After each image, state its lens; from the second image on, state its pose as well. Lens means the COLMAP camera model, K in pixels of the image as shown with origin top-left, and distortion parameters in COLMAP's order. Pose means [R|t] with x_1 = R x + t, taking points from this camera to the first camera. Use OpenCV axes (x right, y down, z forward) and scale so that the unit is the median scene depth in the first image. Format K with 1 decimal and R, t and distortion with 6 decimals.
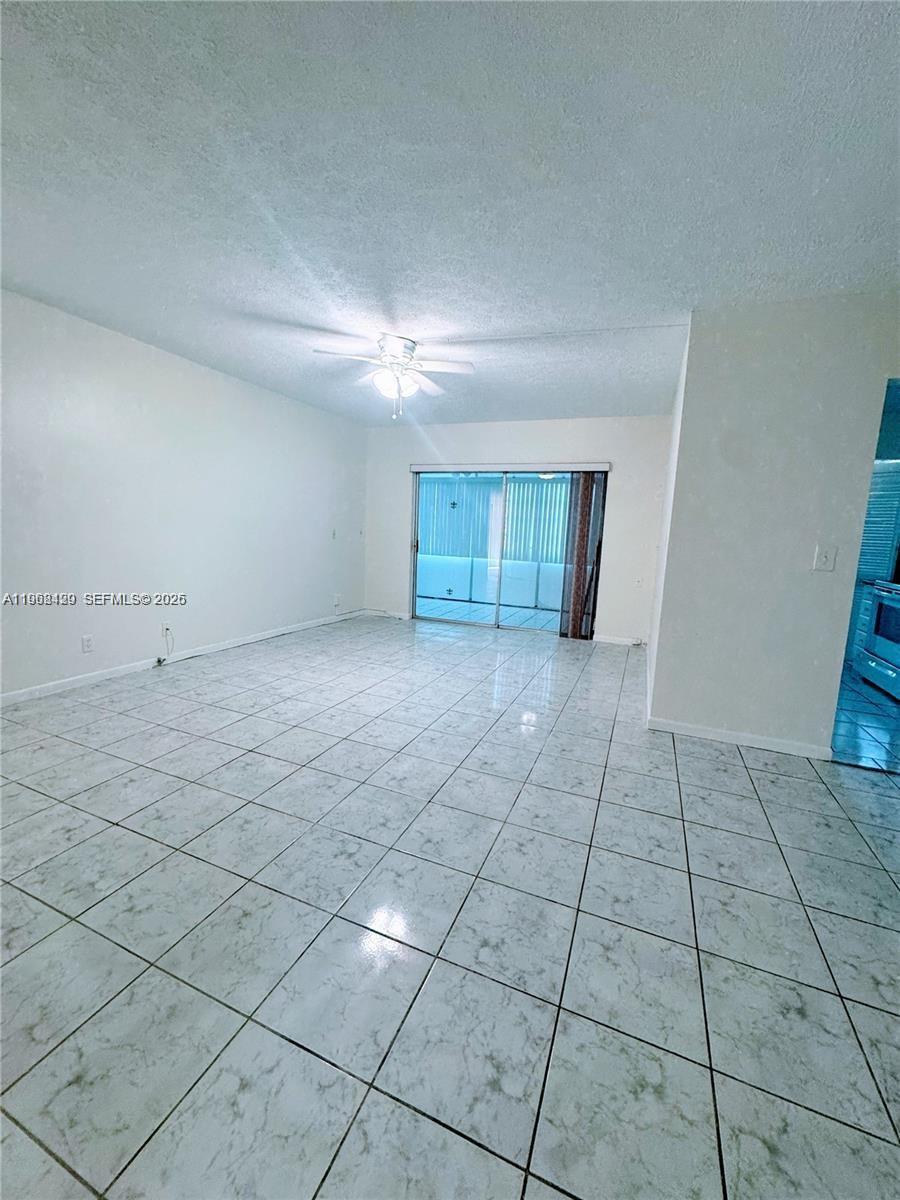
lens RADIAL K [[480.8, 0, 450.0], [0, 480.8, 600.0], [0, 0, 1]] dist [-0.001303, -0.000171]
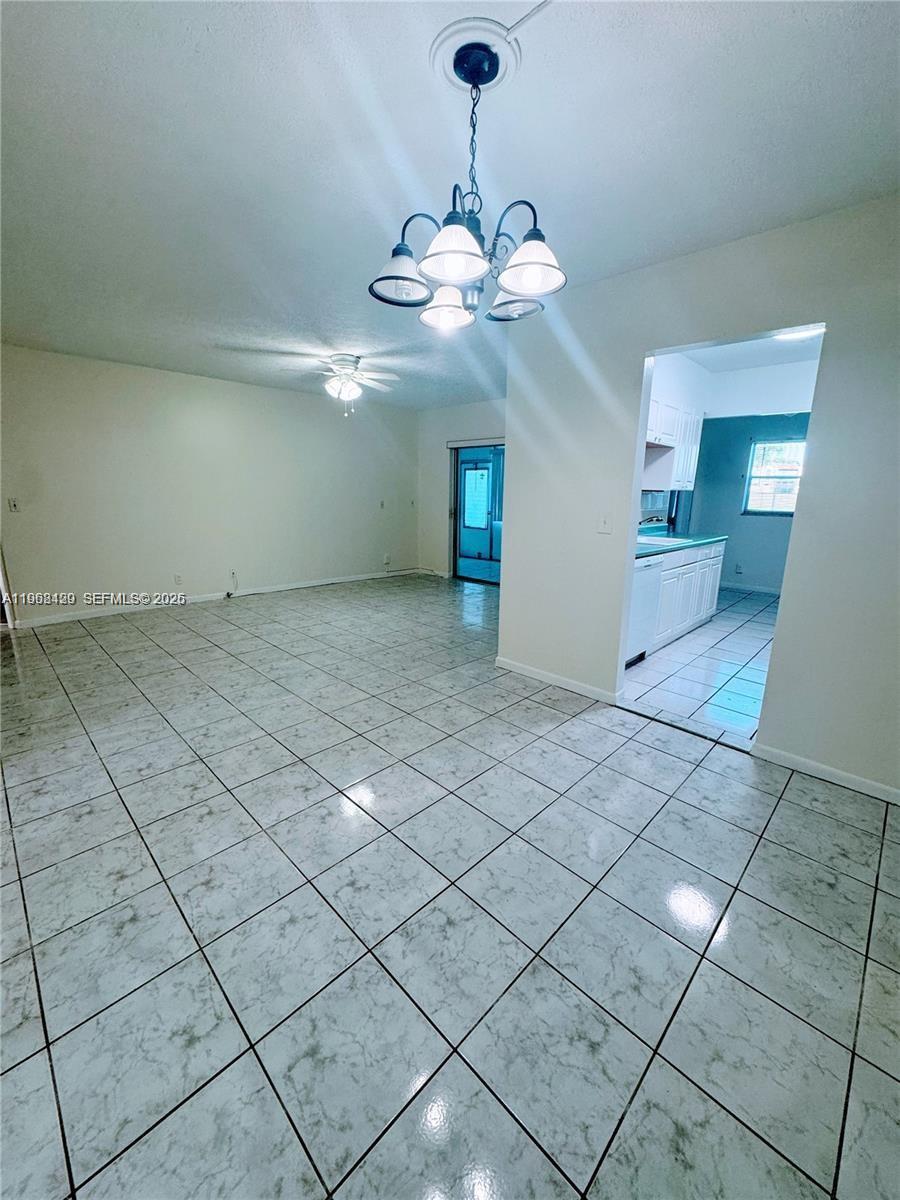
lens RADIAL K [[476.5, 0, 450.0], [0, 476.5, 600.0], [0, 0, 1]] dist [0.000143, -0.000025]
pose [[0.924495, 0.054617, -0.377260, 0.762107], [-0.028013, 0.996740, 0.075656, 0.014289], [0.380163, -0.059375, 0.923012, -0.145755]]
